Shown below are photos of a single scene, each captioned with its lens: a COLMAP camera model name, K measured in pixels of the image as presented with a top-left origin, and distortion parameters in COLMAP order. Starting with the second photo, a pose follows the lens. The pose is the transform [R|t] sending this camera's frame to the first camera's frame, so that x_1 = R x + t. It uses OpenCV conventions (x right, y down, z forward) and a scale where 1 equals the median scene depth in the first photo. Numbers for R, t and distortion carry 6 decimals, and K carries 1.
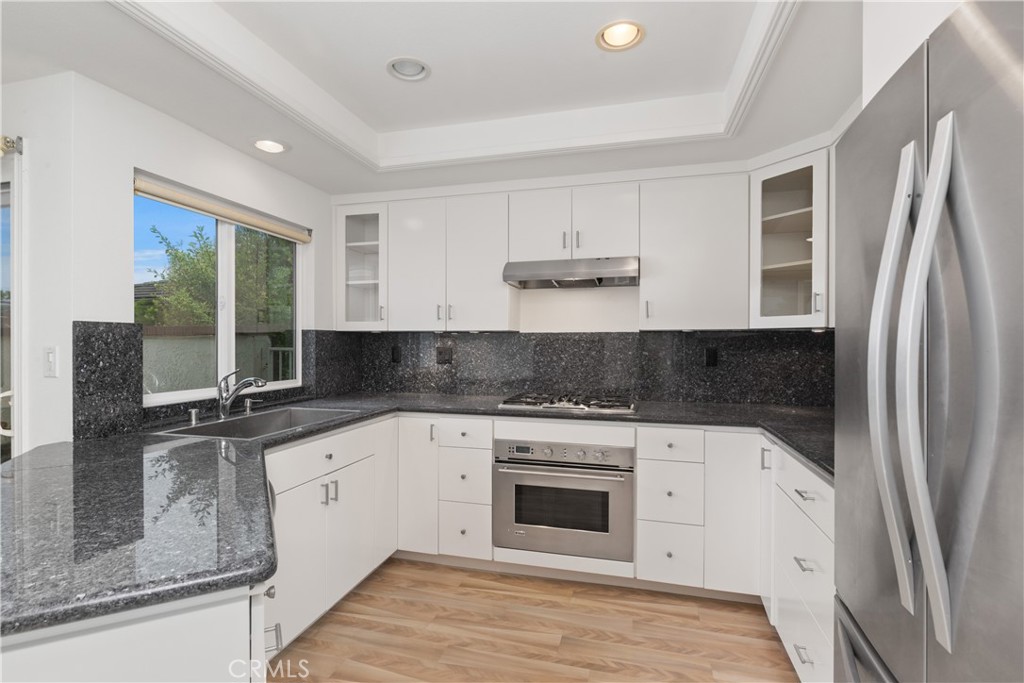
lens RADIAL K [[476.9, 0, 498.3], [0, 476.9, 344.9], [0, 0, 1]] dist [-0.003321, -0.001290]
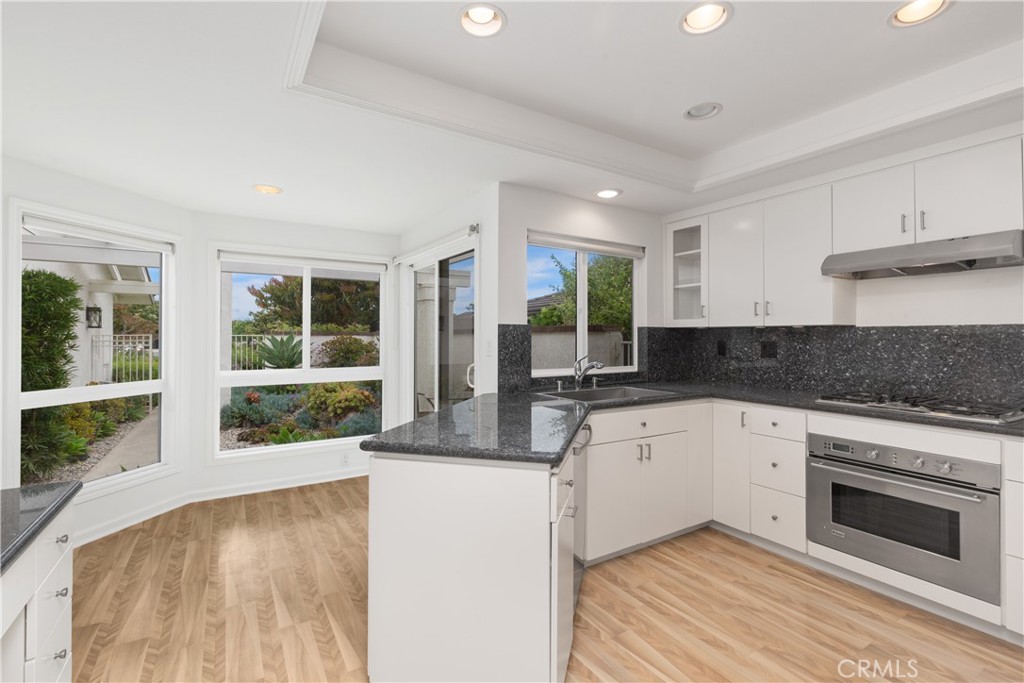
lens RADIAL K [[457.1, 0, 517.3], [0, 457.1, 333.9], [0, 0, 1]] dist [0.001747, -0.001175]
pose [[0.746289, -0.004115, -0.665610, 0.182938], [-0.005594, 0.999907, -0.012453, 0.004004], [0.665599, 0.013017, 0.746196, -0.137522]]
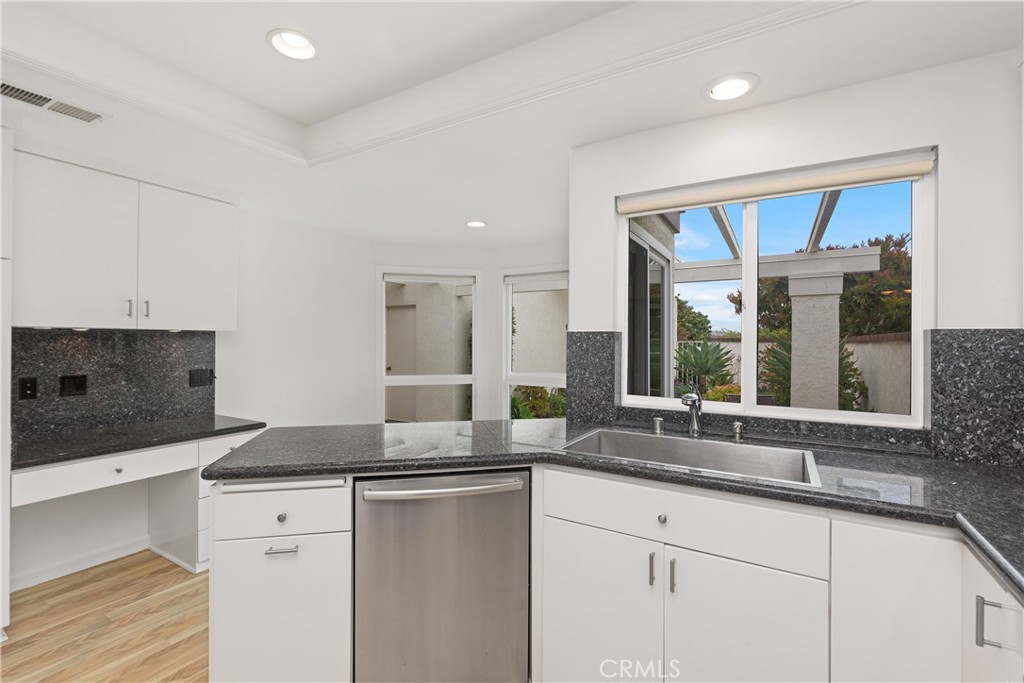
lens RADIAL K [[457.1, 0, 507.1], [0, 457.1, 337.5], [0, 0, 1]] dist [0.001747, -0.001175]
pose [[-0.271617, -0.014572, -0.962295, 0.278017], [-0.017638, 0.999793, -0.010161, -0.010133], [0.962244, 0.014213, -0.271818, 0.794161]]
